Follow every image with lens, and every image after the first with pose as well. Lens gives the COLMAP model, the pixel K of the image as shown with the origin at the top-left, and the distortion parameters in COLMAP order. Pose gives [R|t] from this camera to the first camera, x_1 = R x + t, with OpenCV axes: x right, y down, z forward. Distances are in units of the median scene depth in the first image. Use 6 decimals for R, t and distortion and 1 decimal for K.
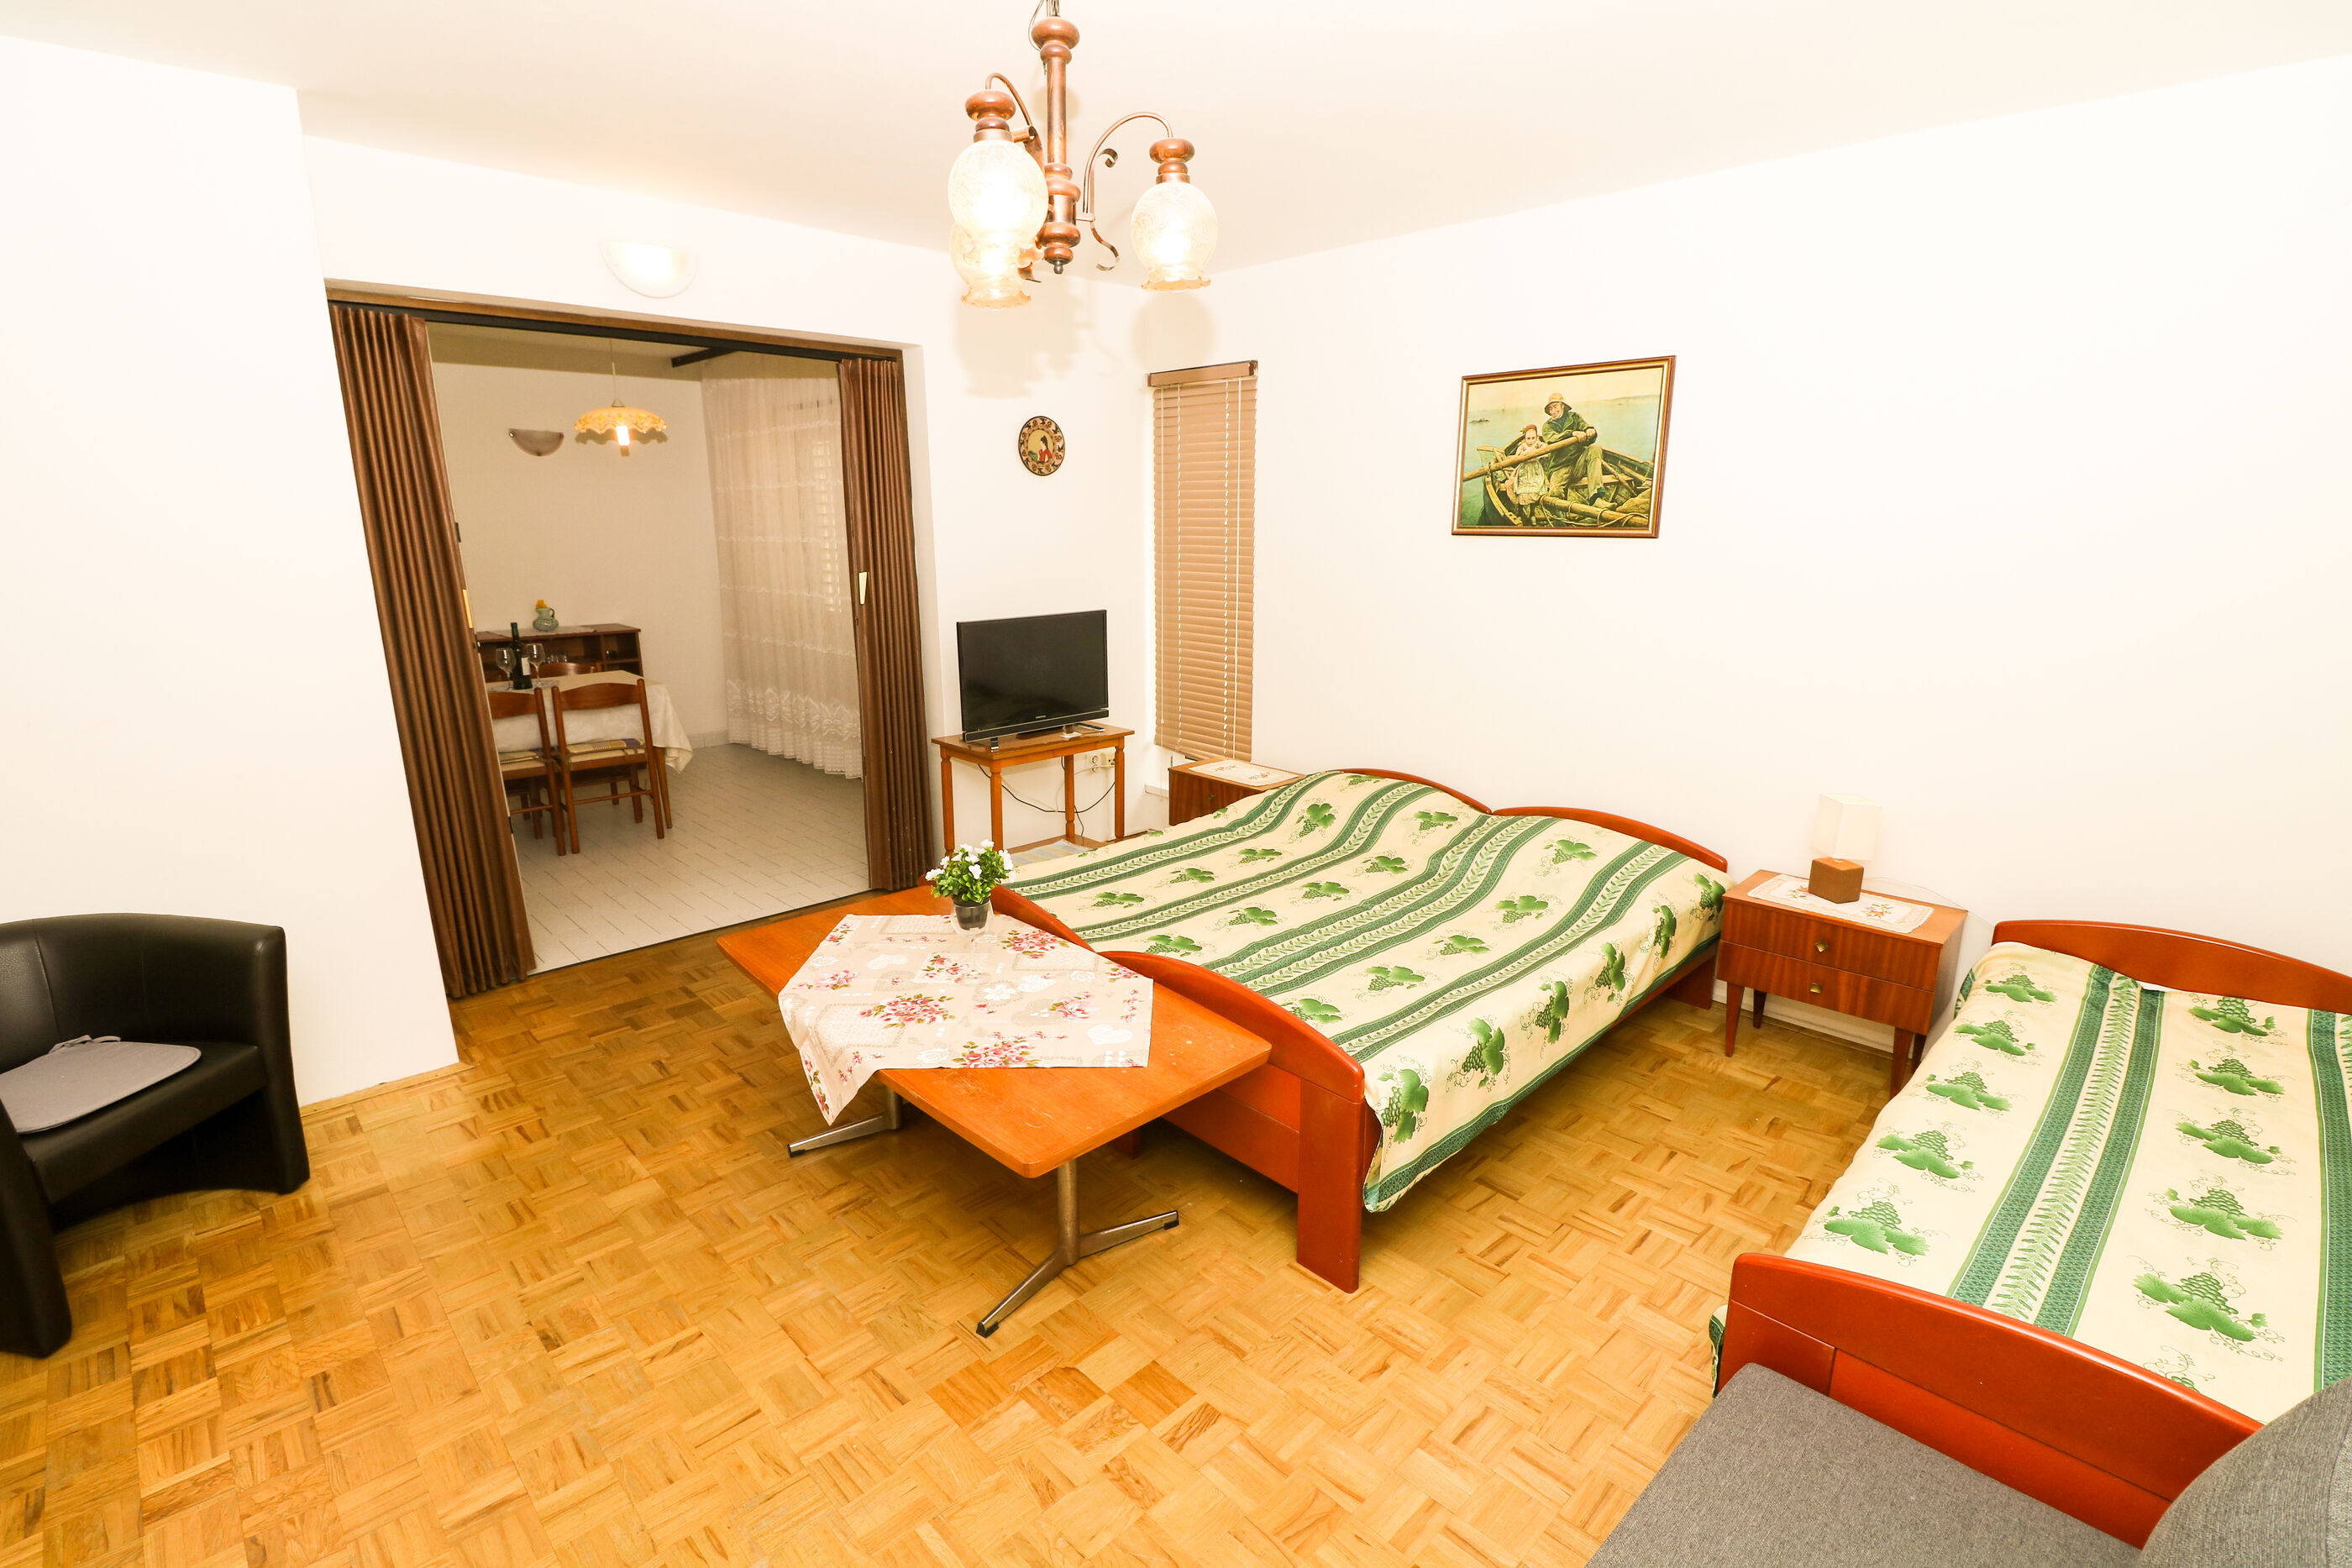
lens RADIAL K [[1080.0, 0, 1168.6], [0, 1080.0, 774.7], [0, 0, 1]] dist [0.000881, -0.013429]
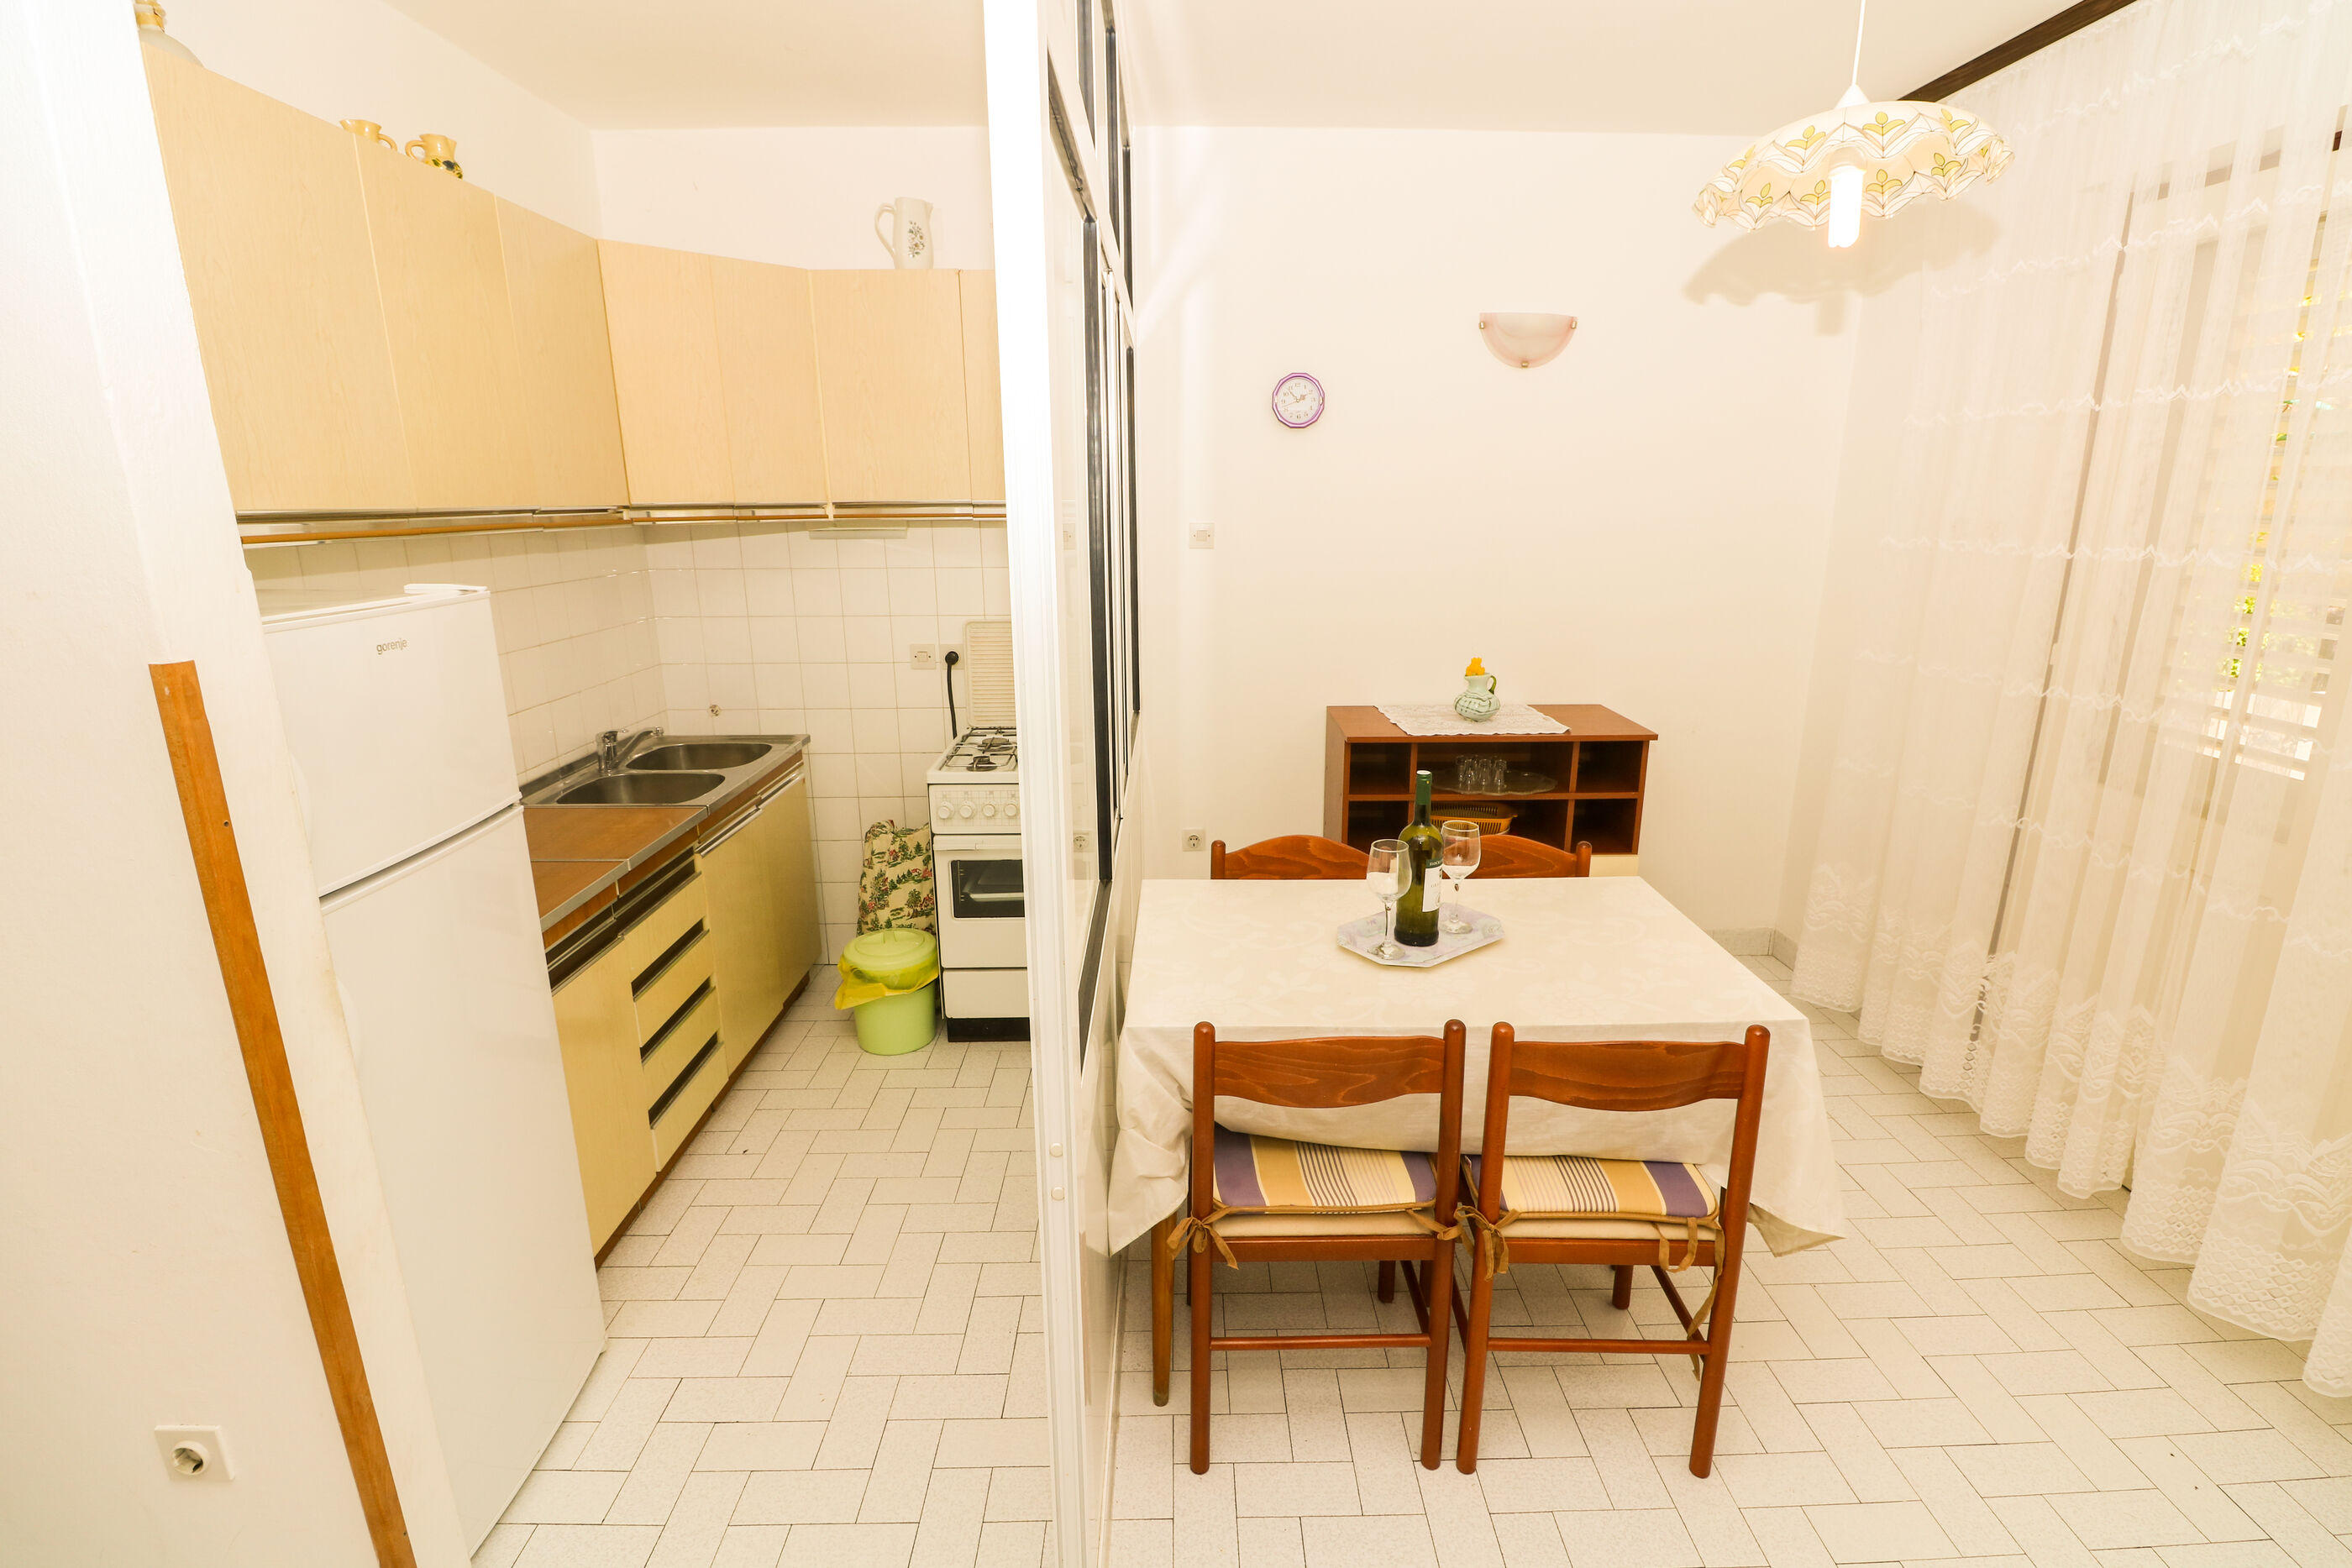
lens RADIAL K [[1085.7, 0, 1186.5], [0, 1085.7, 777.2], [0, 0, 1]] dist [0.001027, -0.018836]
pose [[0.729840, 0.168981, -0.662403, -0.678433], [-0.156165, 0.984559, 0.079100, -0.252420], [0.665542, 0.045714, 0.744960, 1.079169]]
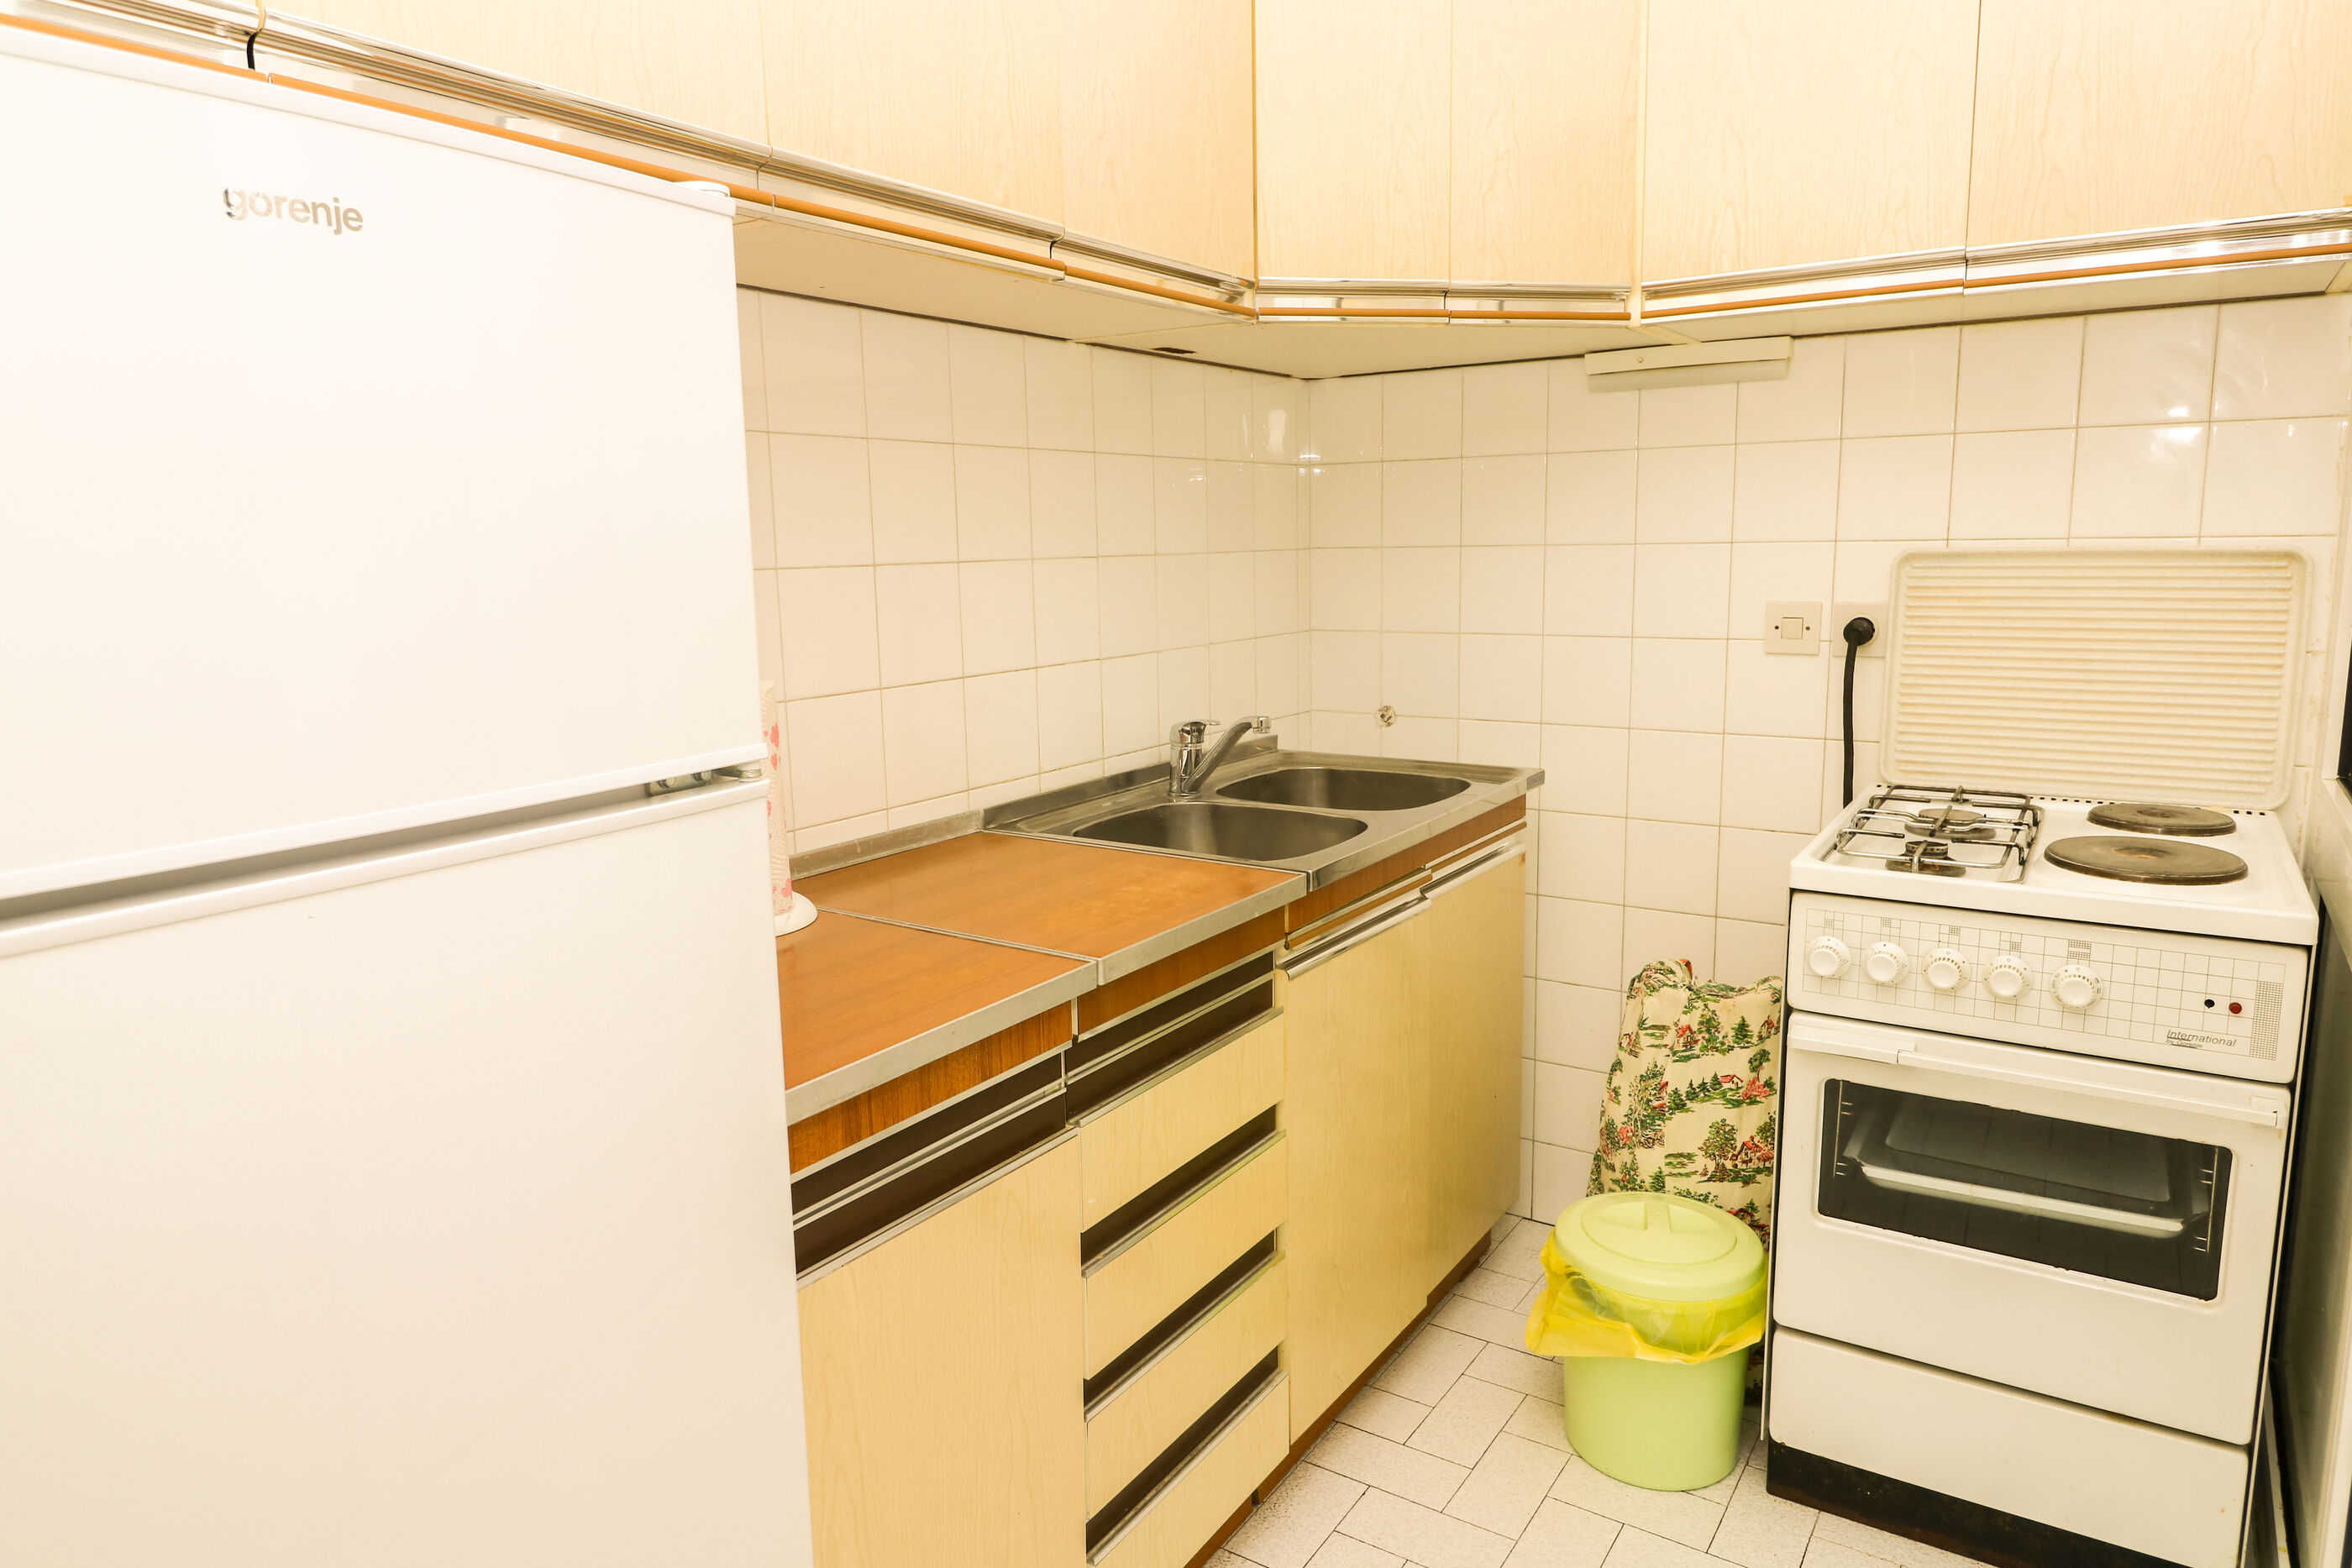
lens RADIAL K [[1478.7, 0, 1193.4], [0, 1478.7, 767.4], [0, 0, 1]] dist [-0.002605, -0.001437]
pose [[0.226889, 0.153299, -0.961780, -0.984635], [-0.213717, 0.971301, 0.104399, -0.193065], [0.950182, 0.181862, 0.253140, 1.267457]]
